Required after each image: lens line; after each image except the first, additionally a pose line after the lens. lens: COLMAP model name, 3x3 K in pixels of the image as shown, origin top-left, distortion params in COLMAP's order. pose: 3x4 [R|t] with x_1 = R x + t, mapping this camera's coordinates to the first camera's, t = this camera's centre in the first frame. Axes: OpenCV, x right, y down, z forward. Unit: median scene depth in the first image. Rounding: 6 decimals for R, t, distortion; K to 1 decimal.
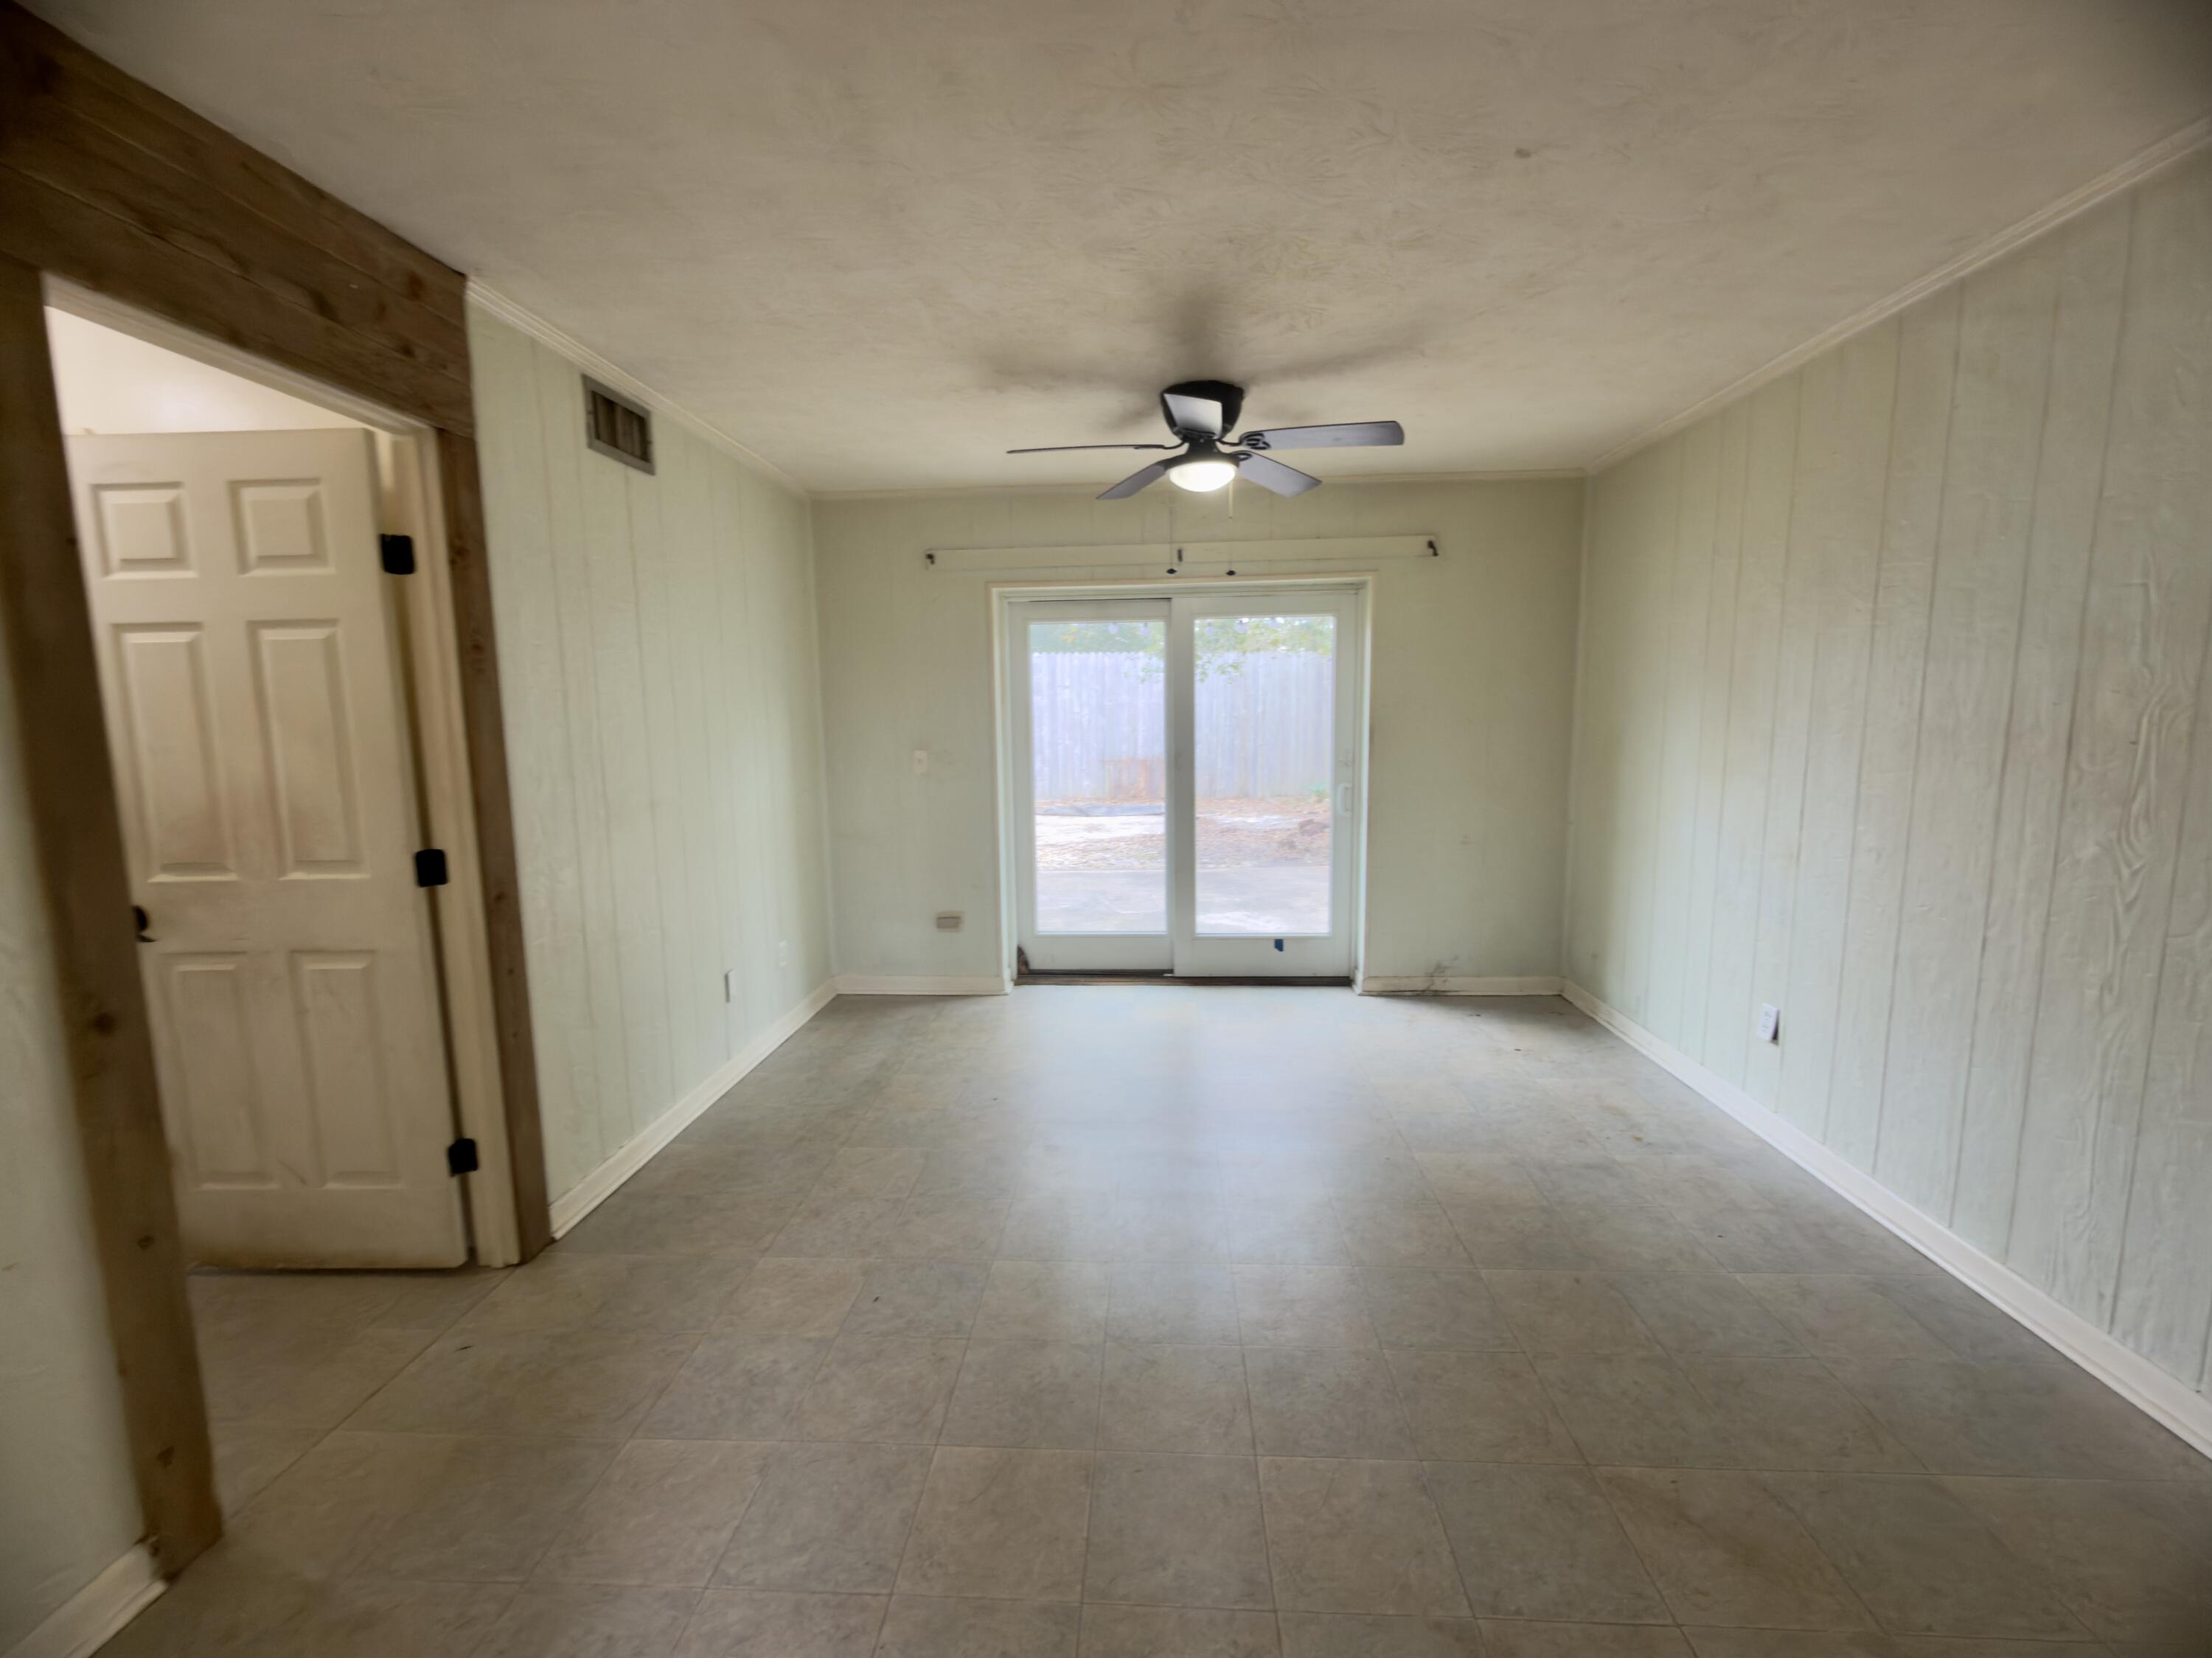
lens RADIAL K [[887.7, 0, 1113.5], [0, 887.7, 824.5], [0, 0, 1]] dist [0.000210, 0.000740]
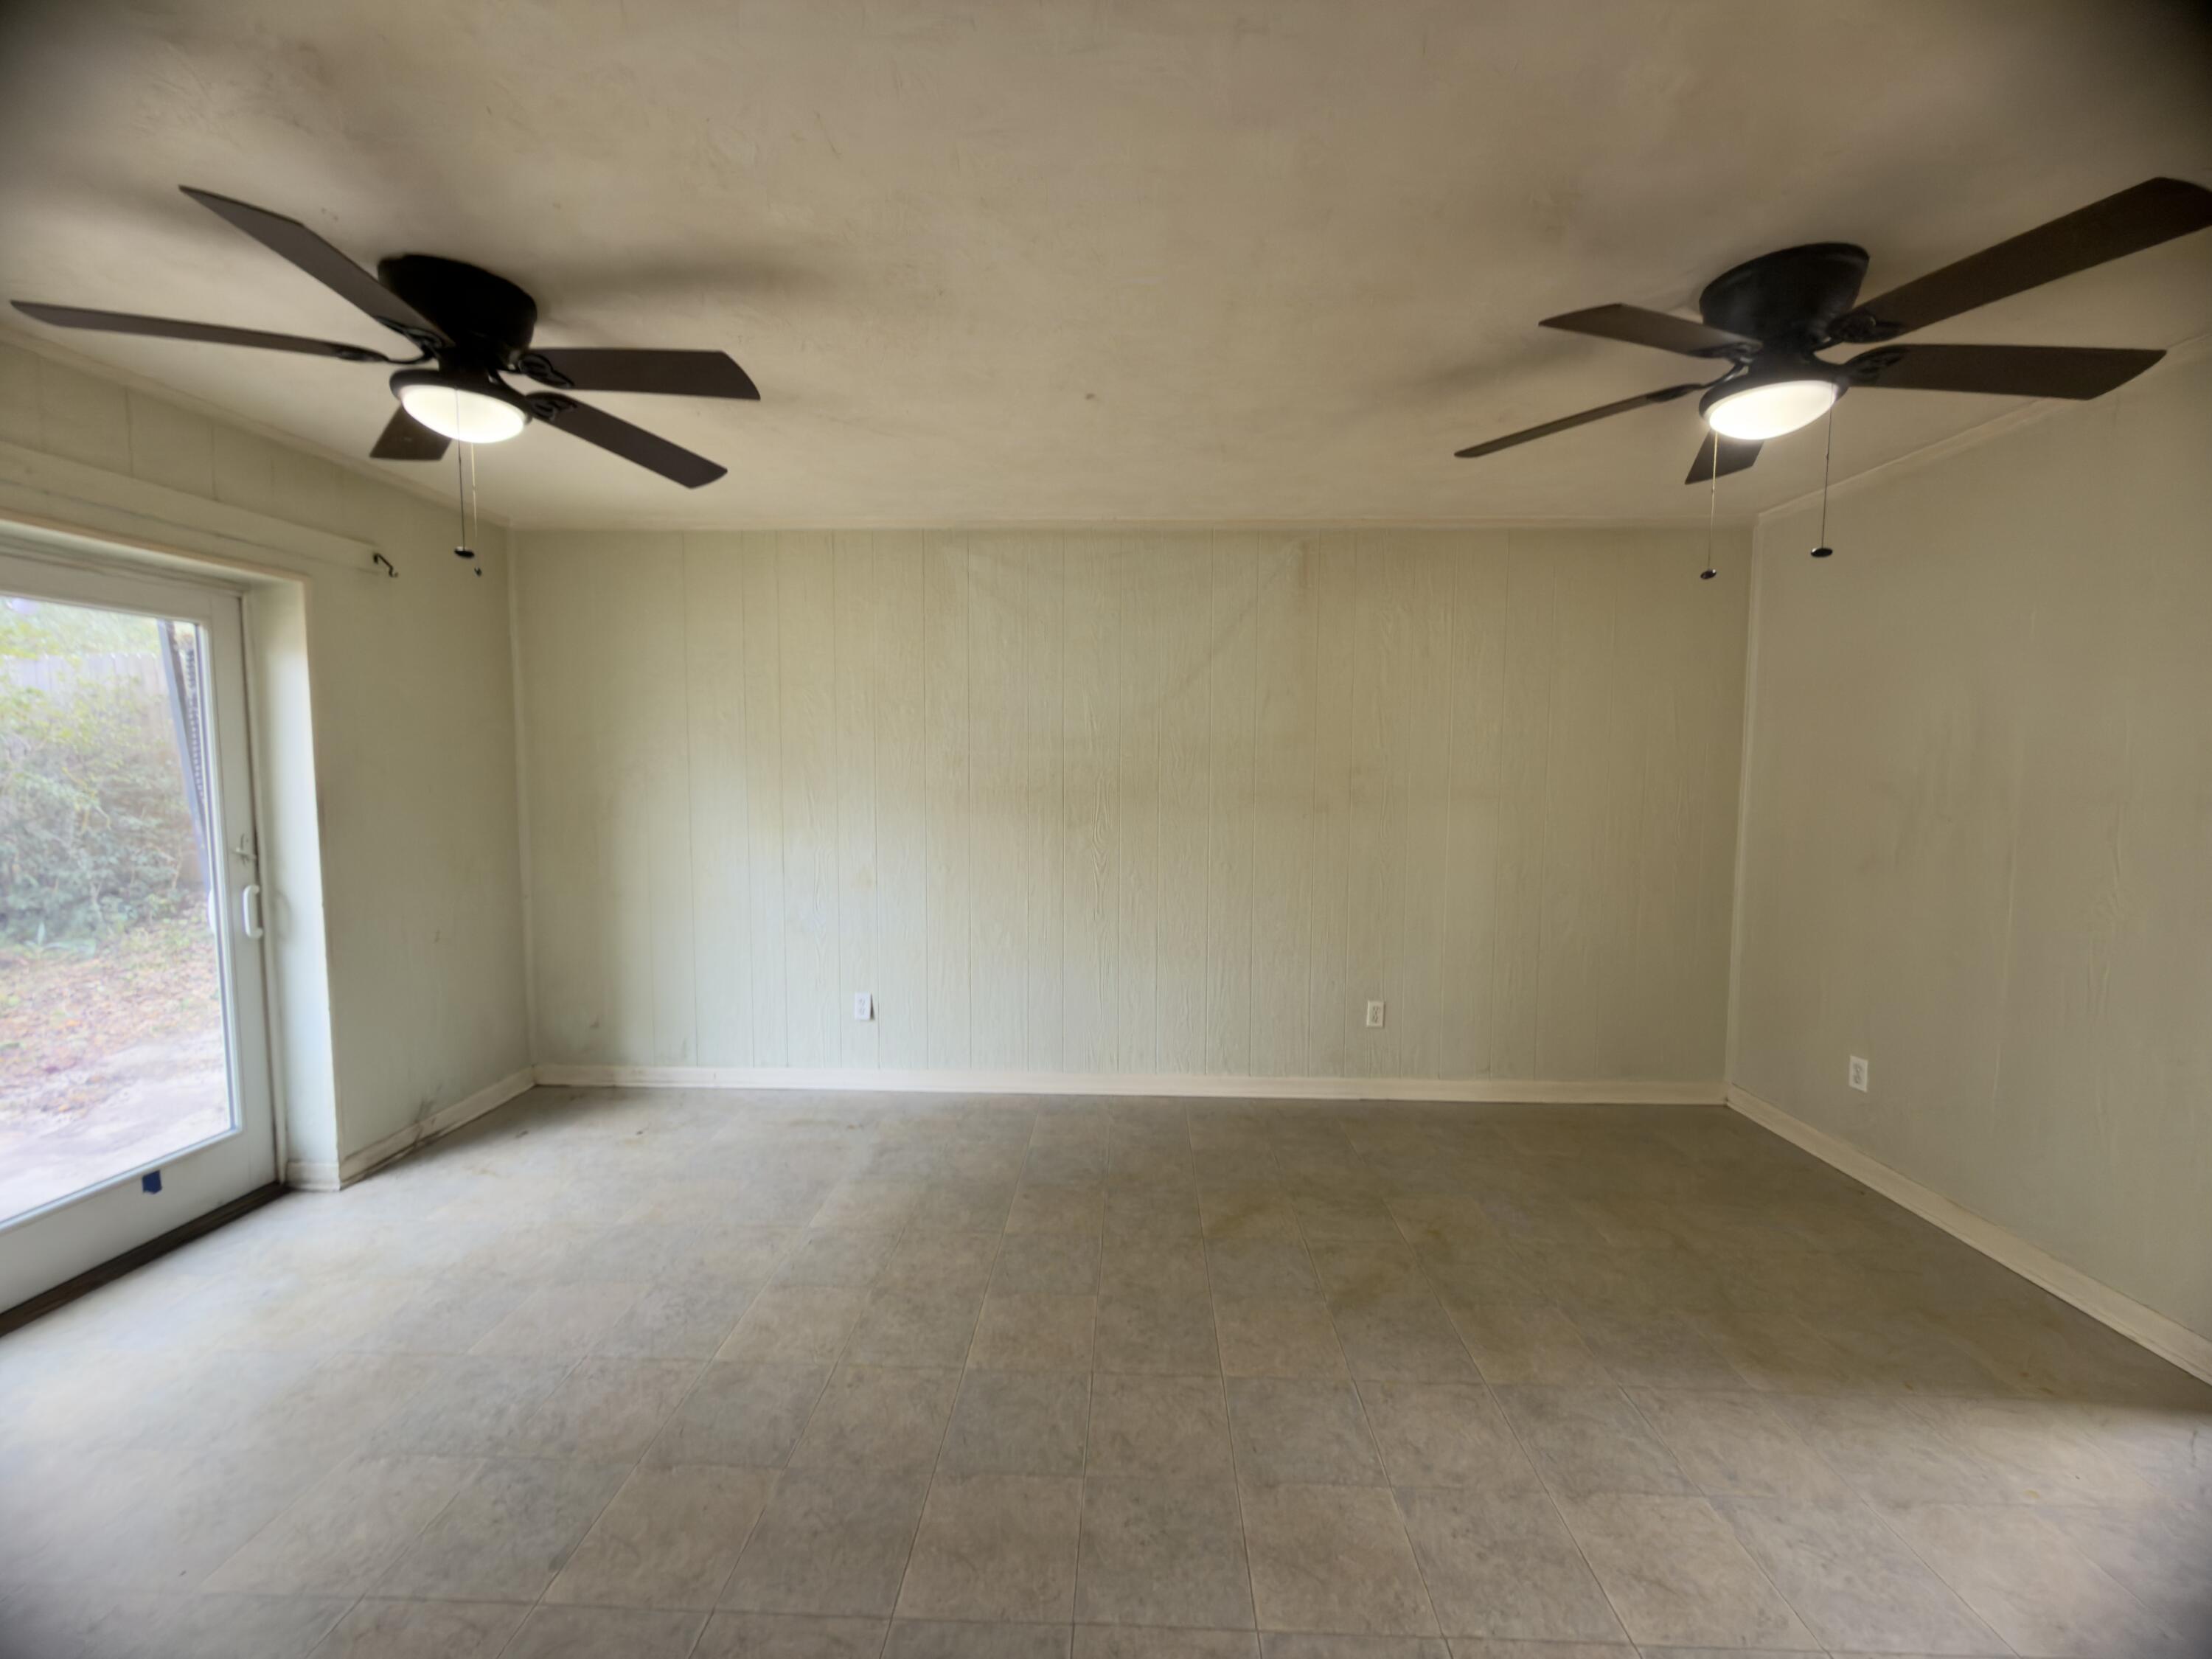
lens RADIAL K [[887.8, 0, 1069.0], [0, 887.8, 818.5], [0, 0, 1]] dist [0.000210, 0.000740]
pose [[0.019079, -0.042702, 0.998906, -0.510266], [0.122378, 0.991675, 0.040055, -0.065334], [-0.992300, 0.121480, 0.024146, 0.531218]]
